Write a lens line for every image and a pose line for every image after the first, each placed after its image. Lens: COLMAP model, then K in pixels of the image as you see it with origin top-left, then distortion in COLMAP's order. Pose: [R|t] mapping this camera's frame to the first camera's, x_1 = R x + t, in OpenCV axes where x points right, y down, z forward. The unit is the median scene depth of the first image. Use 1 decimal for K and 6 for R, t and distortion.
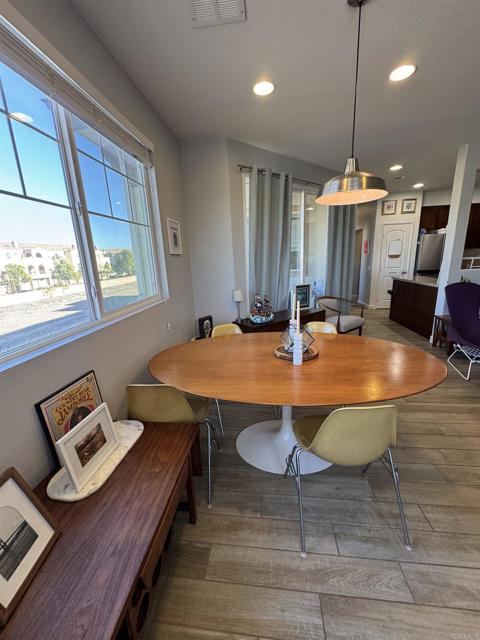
lens RADIAL K [[255.0, 0, 239.5], [0, 255.0, 319.6], [0, 0, 1]] dist [-0.005170, 0.000780]
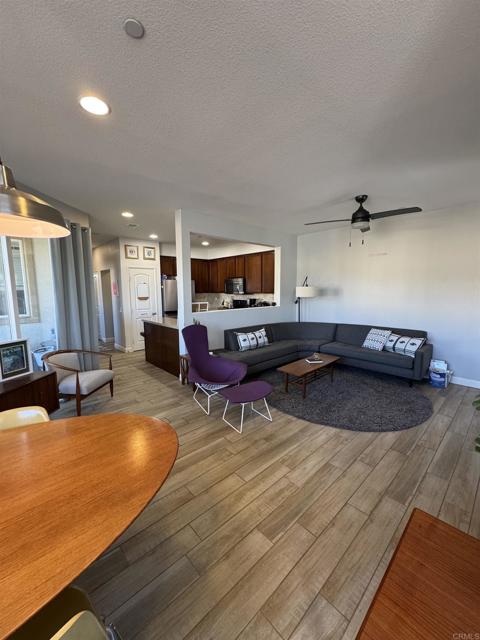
lens RADIAL K [[255.0, 0, 240.0], [0, 255.0, 319.8], [0, 0, 1]] dist [-0.005170, 0.000780]
pose [[0.653795, -0.053321, 0.754790, 0.117557], [0.160325, 0.984628, -0.069315, -0.043353], [-0.739491, 0.166329, 0.652294, 0.077445]]
